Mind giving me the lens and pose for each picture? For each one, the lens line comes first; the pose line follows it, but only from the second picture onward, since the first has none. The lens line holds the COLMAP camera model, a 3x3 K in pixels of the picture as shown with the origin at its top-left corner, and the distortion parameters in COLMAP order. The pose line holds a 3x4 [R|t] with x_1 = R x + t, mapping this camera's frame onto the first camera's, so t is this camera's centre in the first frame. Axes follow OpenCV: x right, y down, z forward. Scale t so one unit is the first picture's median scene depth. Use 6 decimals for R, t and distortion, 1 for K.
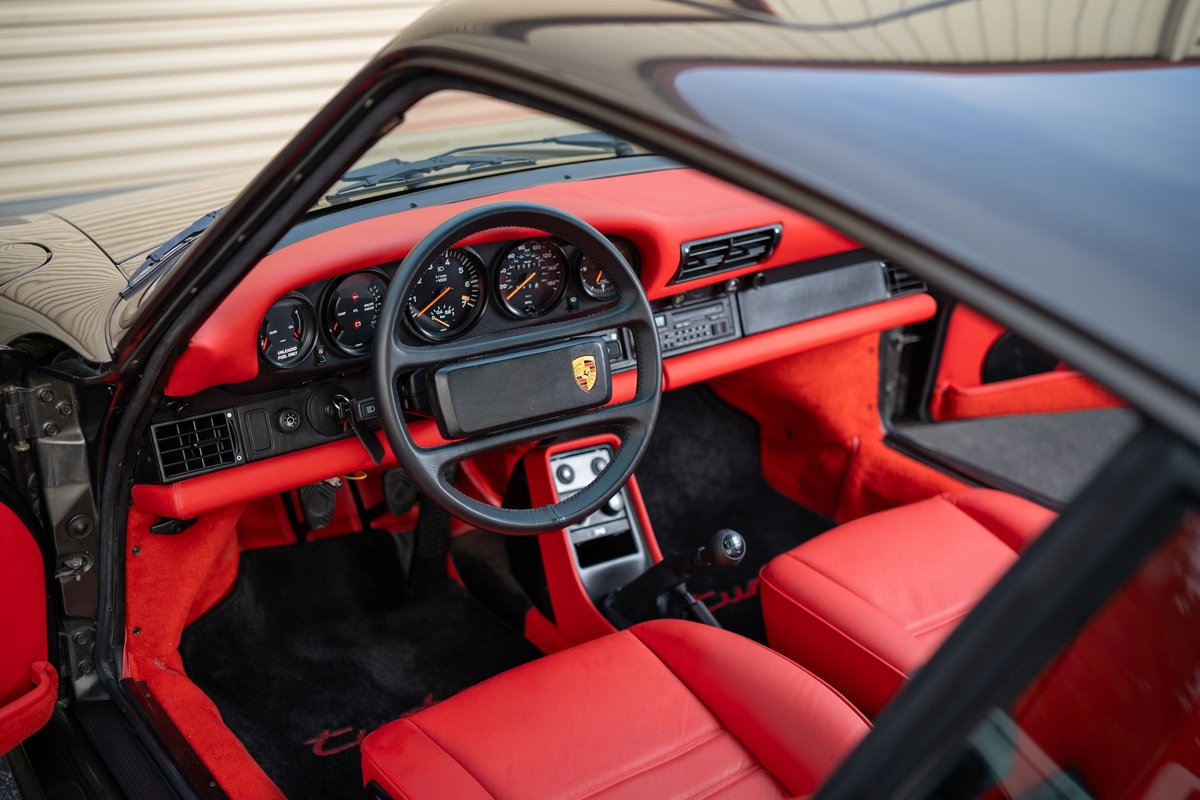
lens RADIAL K [[1429.1, 0, 601.7], [0, 1429.1, 398.9], [0, 0, 1]] dist [0.029509, 0.000000]
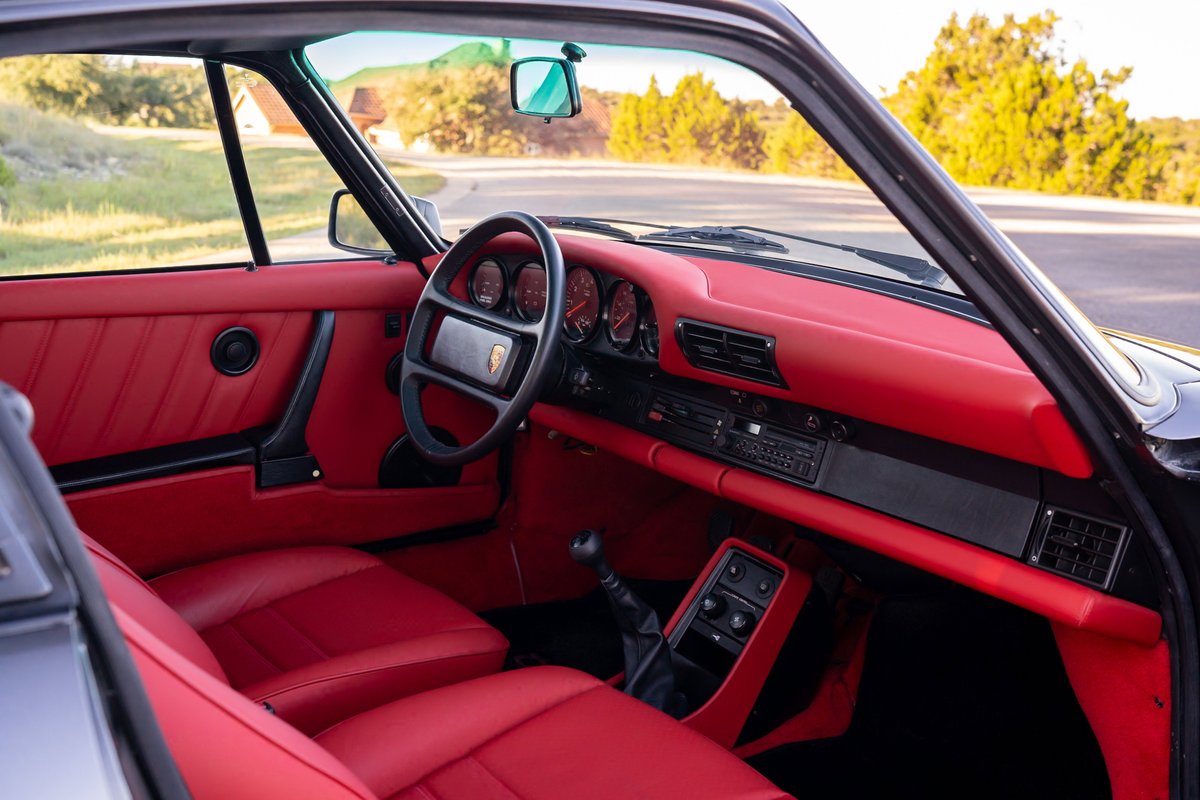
lens RADIAL K [[1429.1, 0, 592.5], [0, 1429.1, 400.7], [0, 0, 1]] dist [0.029509, 0.000000]
pose [[-0.046456, 0.173424, -0.983751, 1.018930], [-0.418702, 0.890747, 0.176801, -0.203069], [0.906935, 0.420112, 0.031232, 0.925478]]
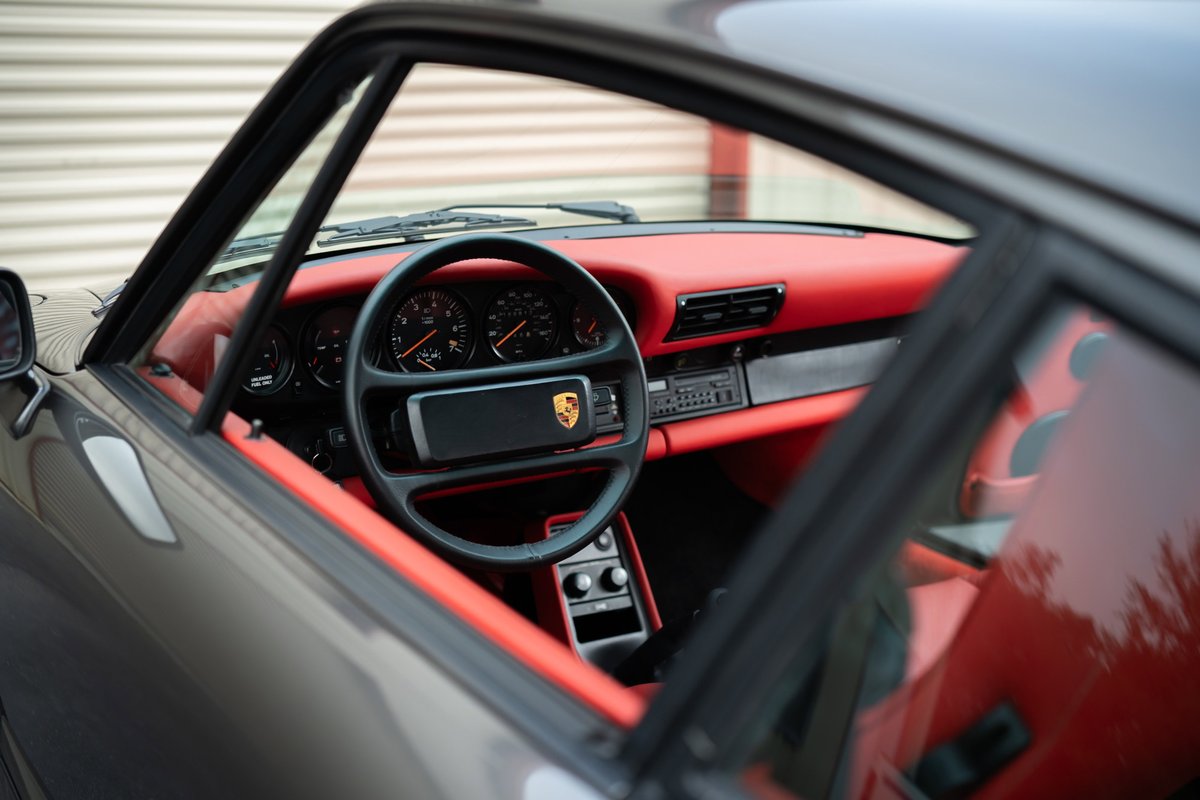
lens RADIAL K [[1429.1, 0, 595.1], [0, 1429.1, 405.8], [0, 0, 1]] dist [0.029509, 0.000000]
pose [[0.998155, 0.006369, -0.060384, 0.058163], [-0.013988, 0.991855, -0.126605, 0.089767], [0.059086, 0.127216, 0.990114, 0.034446]]
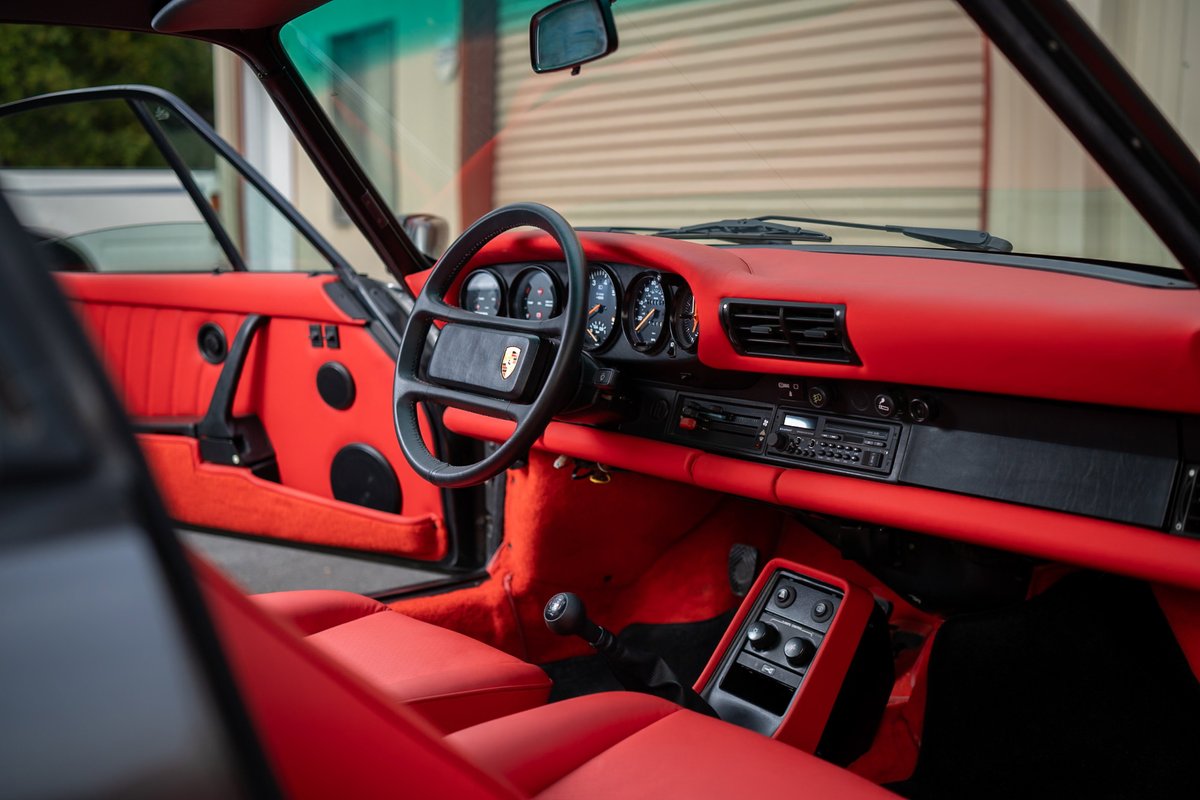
lens RADIAL K [[1429.1, 0, 593.2], [0, 1429.1, 403.4], [0, 0, 1]] dist [0.029509, 0.000000]
pose [[0.019496, 0.092856, -0.995489, 0.914746], [-0.392636, 0.916398, 0.077789, -0.084817], [0.919487, 0.389348, 0.054325, 0.891147]]
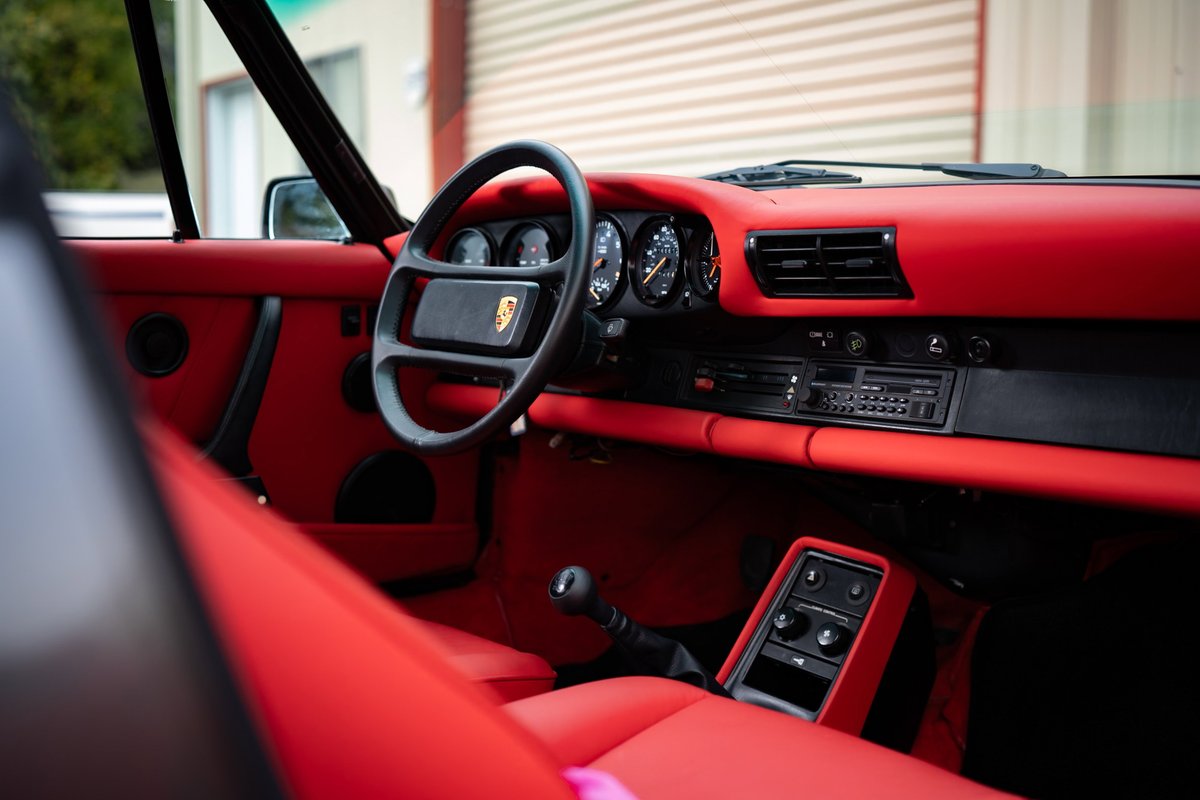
lens RADIAL K [[1429.1, 0, 596.5], [0, 1429.1, 397.7], [0, 0, 1]] dist [0.029509, 0.000000]
pose [[0.045673, 0.054504, -0.997468, 0.813398], [-0.389387, 0.920502, 0.032468, -0.018647], [0.919941, 0.386919, 0.063265, 0.896426]]
